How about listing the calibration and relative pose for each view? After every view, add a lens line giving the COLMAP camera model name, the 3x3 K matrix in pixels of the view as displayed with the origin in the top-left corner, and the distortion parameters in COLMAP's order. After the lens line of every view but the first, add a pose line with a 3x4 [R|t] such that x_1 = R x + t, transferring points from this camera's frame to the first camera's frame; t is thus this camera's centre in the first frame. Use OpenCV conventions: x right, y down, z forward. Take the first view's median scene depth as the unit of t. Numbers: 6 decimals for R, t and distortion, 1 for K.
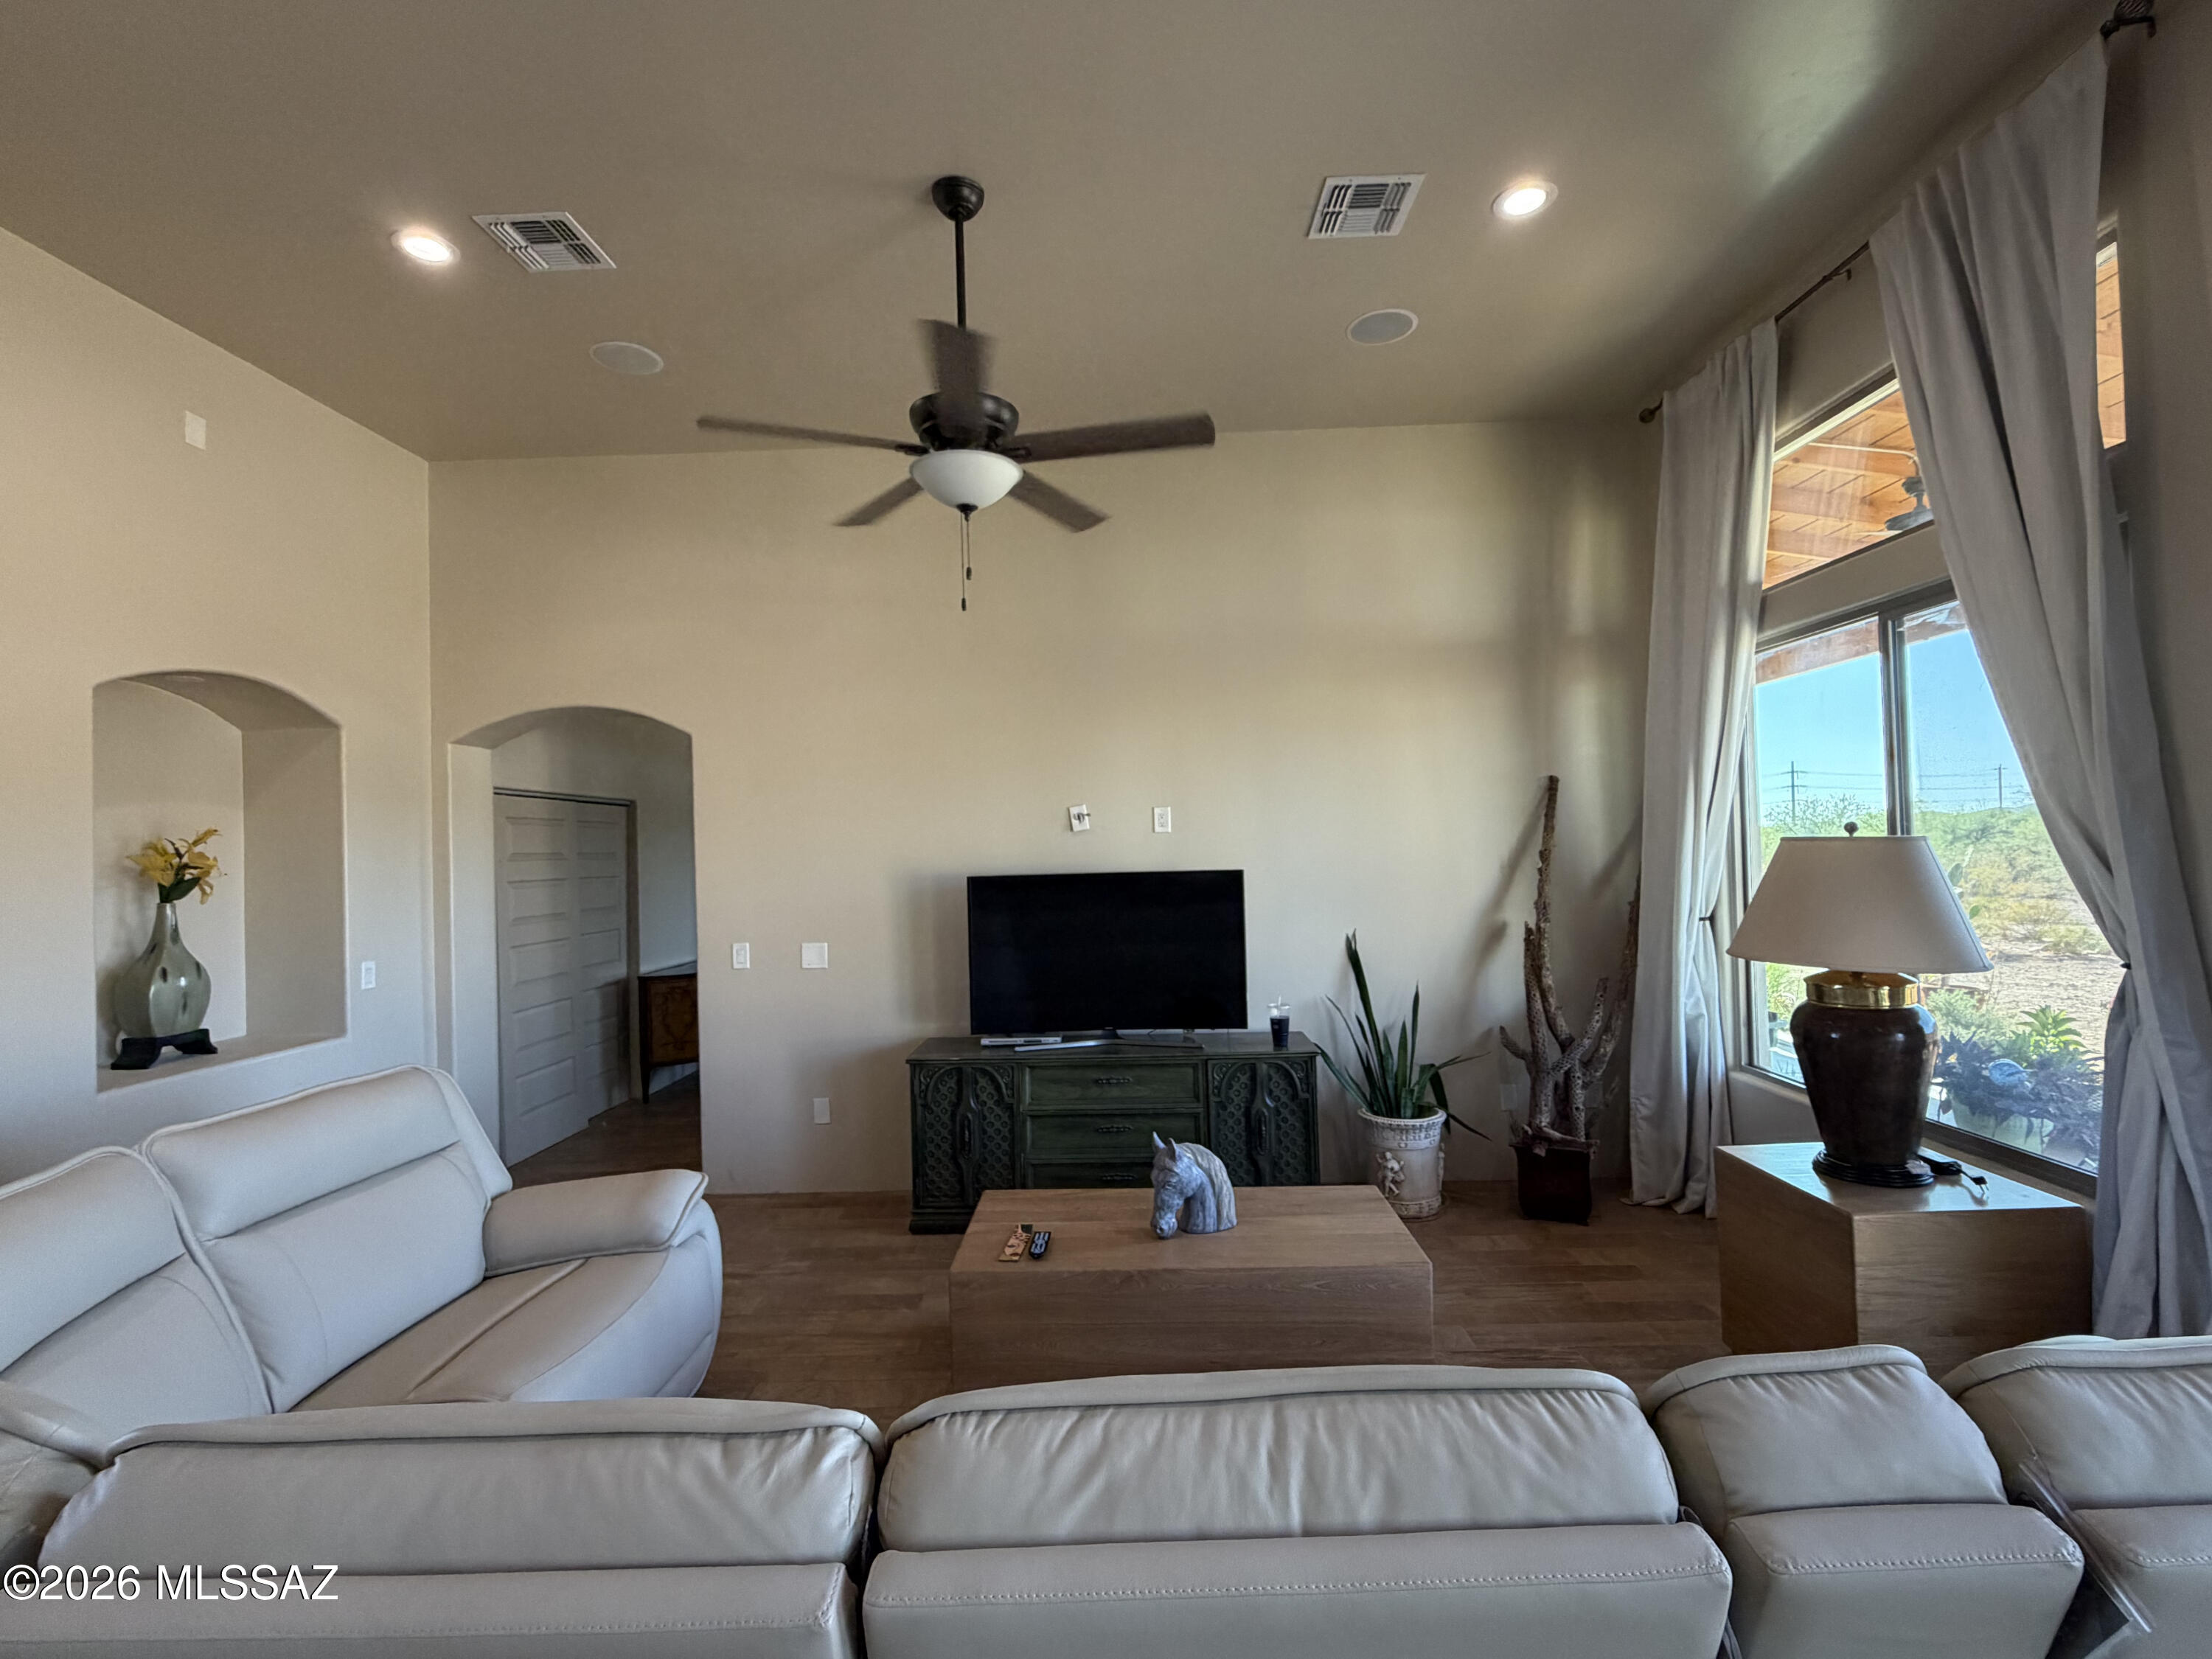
lens RADIAL K [[998.4, 0, 1107.4], [0, 998.4, 831.8], [0, 0, 1]] dist [0.001744, 0.000948]
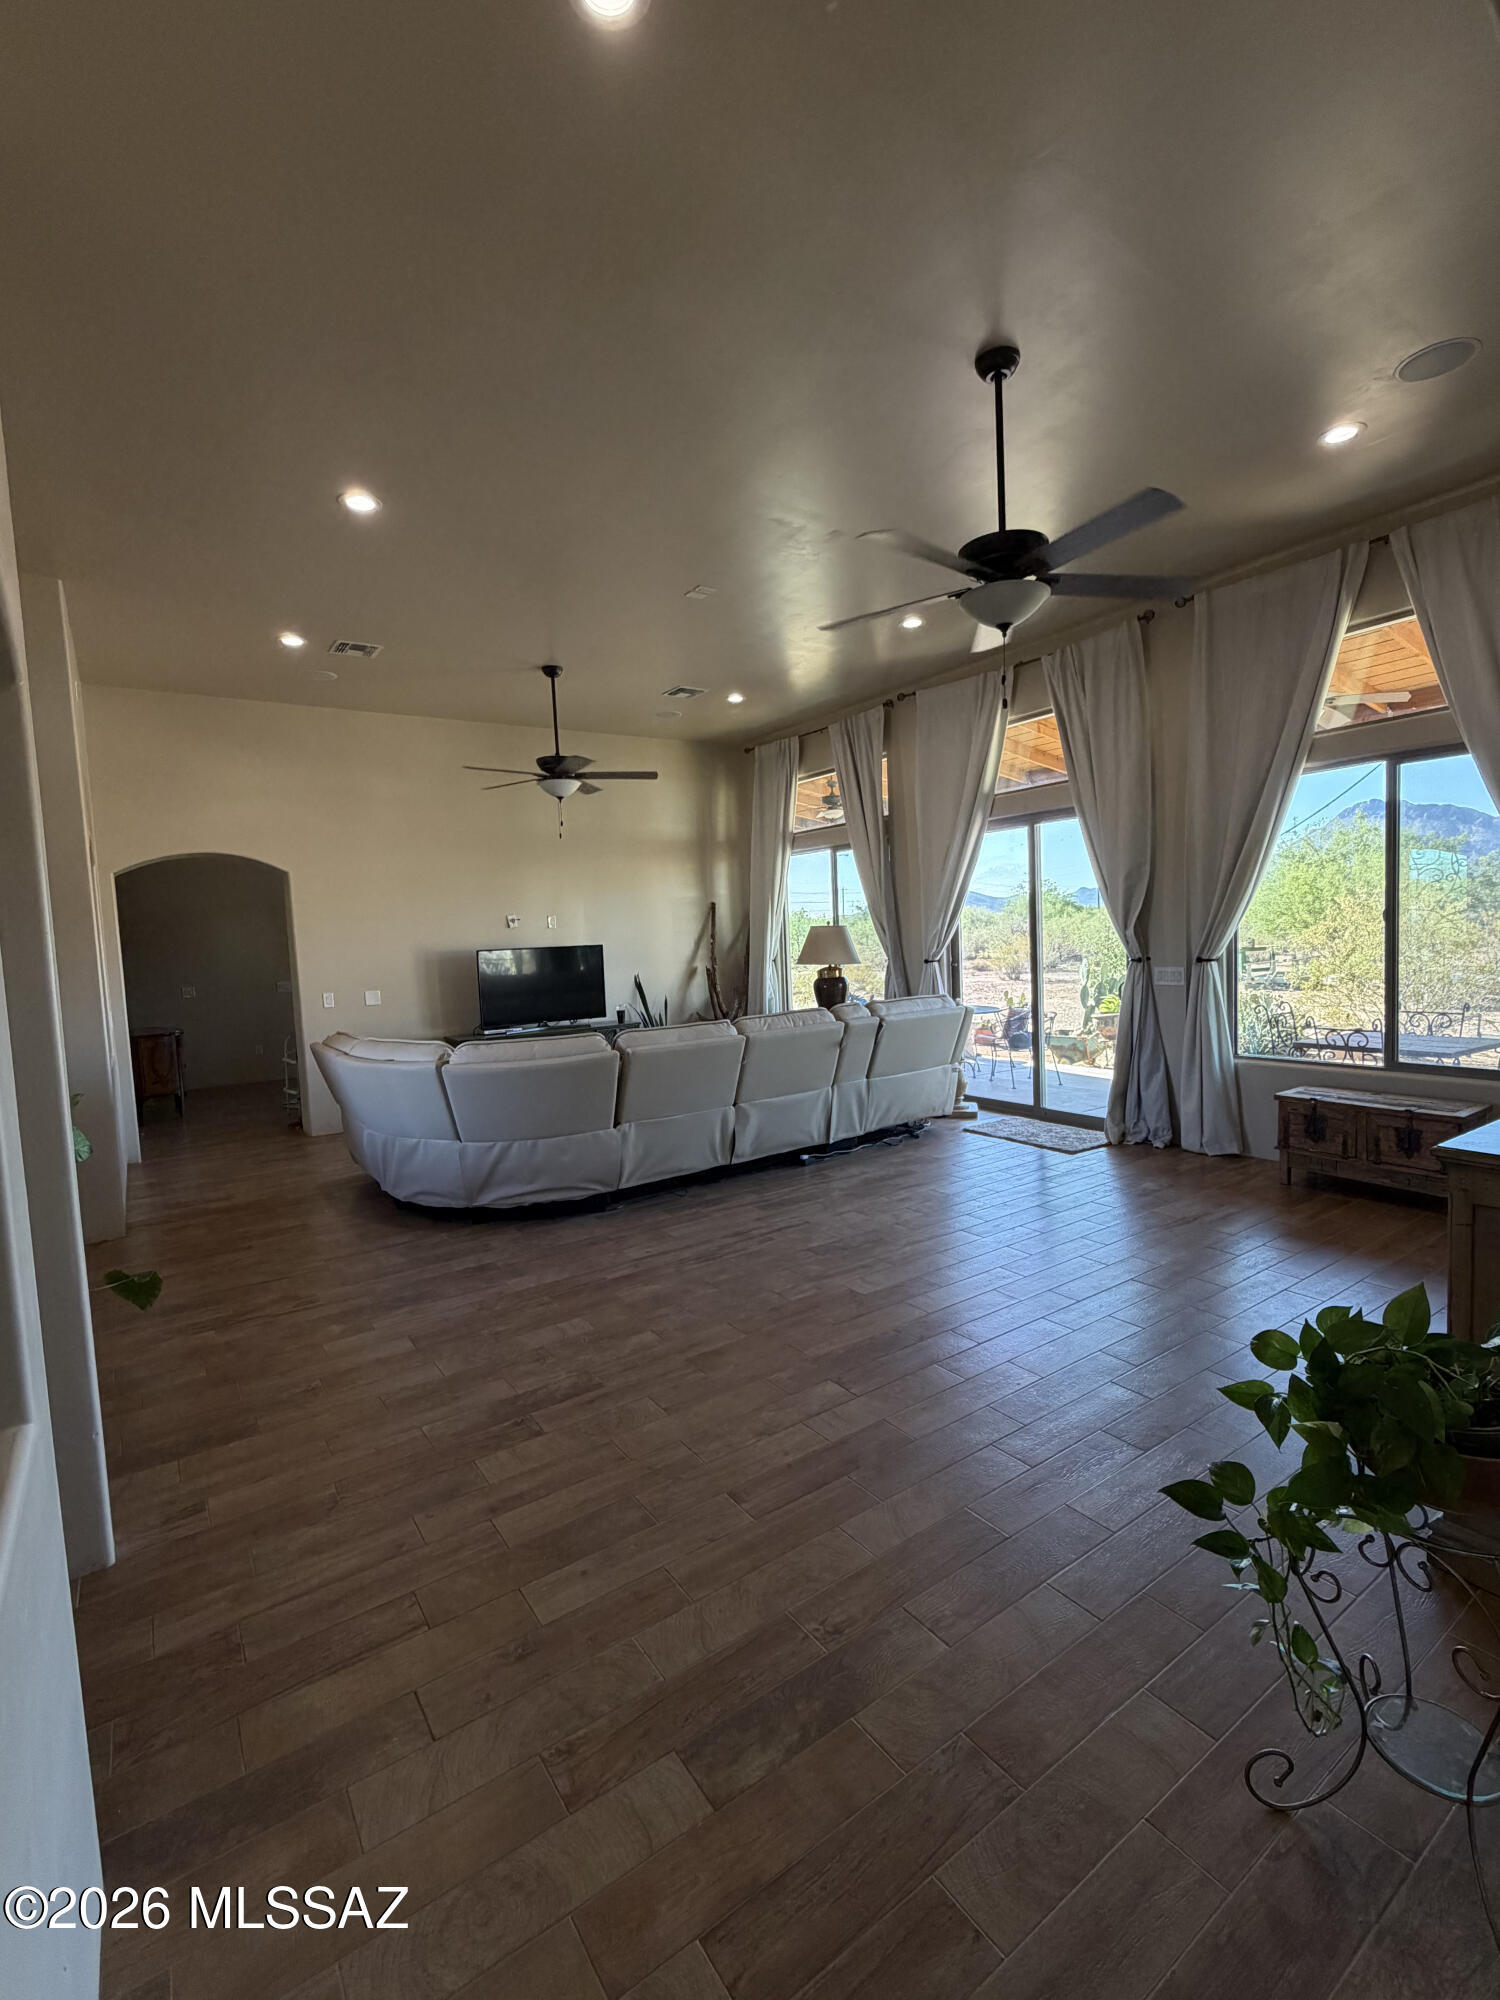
lens RADIAL K [[902.7, 0, 750.0], [0, 902.7, 1000.0], [0, 0, 1]] dist [0.001744, 0.000948]
pose [[0.808670, -0.053435, 0.585831, -0.787751], [0.011684, 0.997129, 0.074821, 0.014913], [-0.588147, -0.053661, 0.806972, -0.811445]]
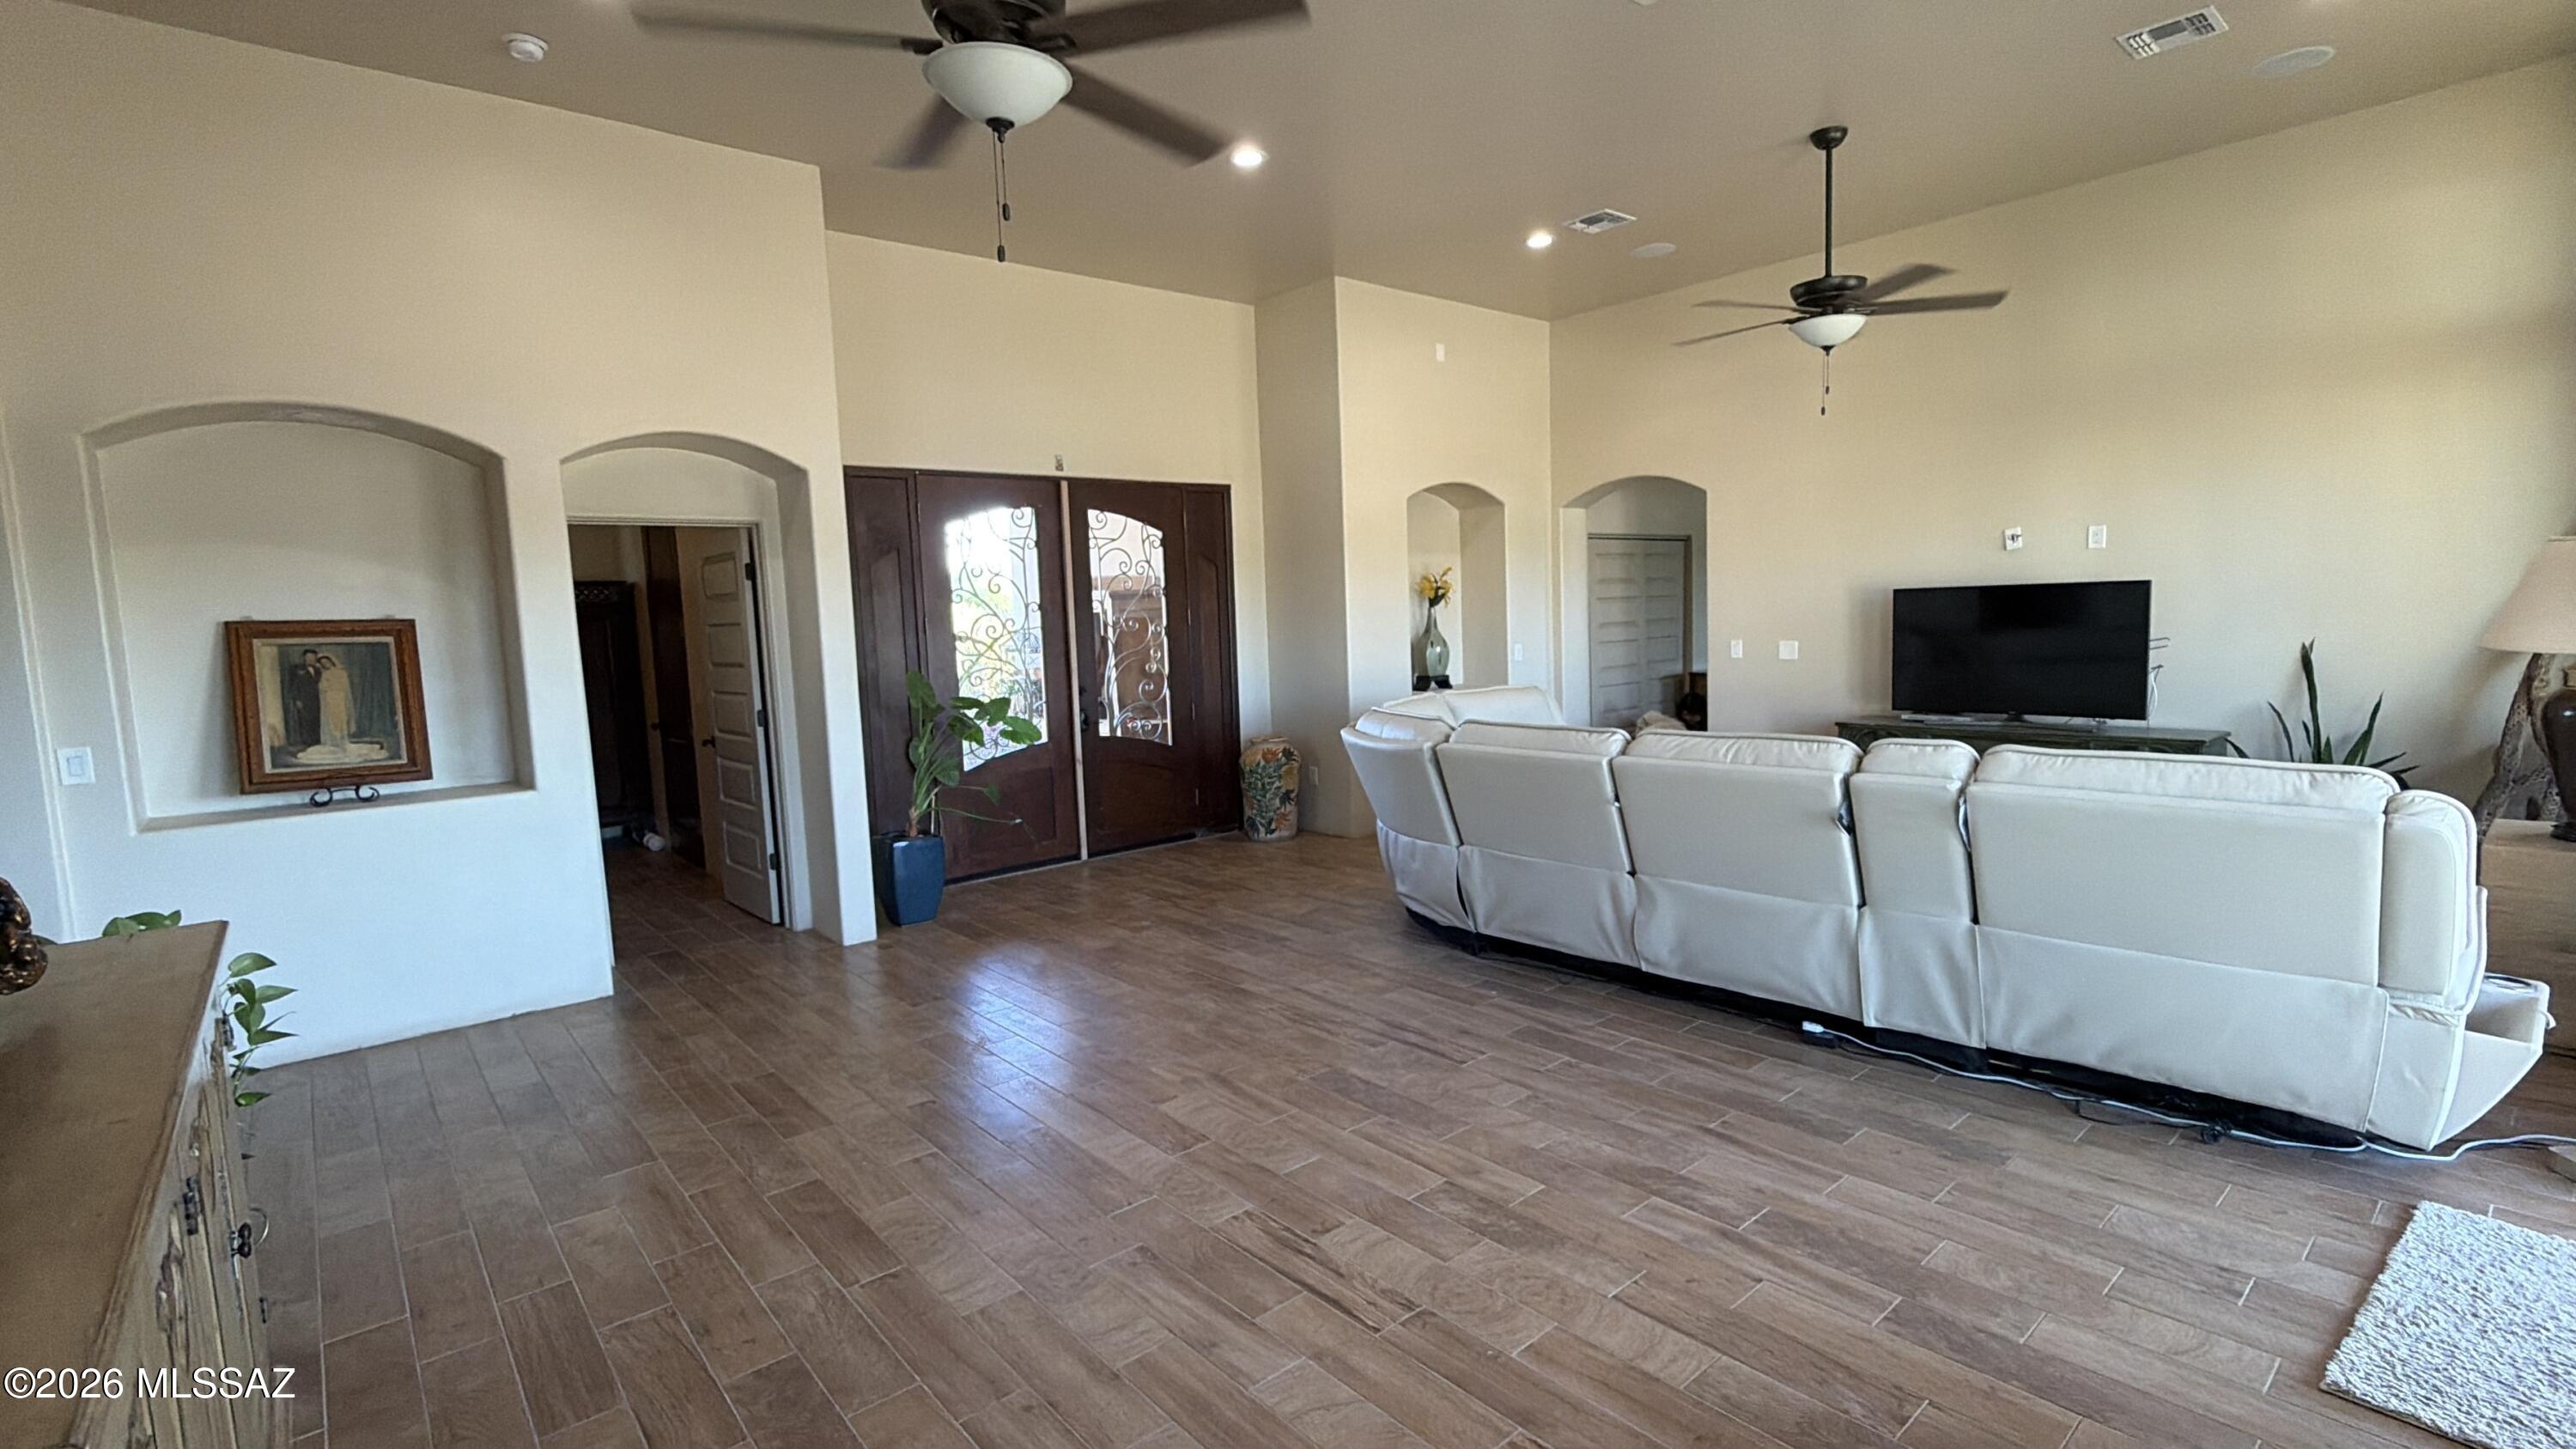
lens RADIAL K [[1162.4, 0, 1288.0], [0, 1162.4, 724.5], [0, 0, 1]] dist [0.000225, -0.000032]
pose [[0.668549, 0.074126, -0.739964, 0.479714], [0.033658, 0.990984, 0.129682, -0.003441], [0.742906, -0.111604, 0.660027, -0.621852]]
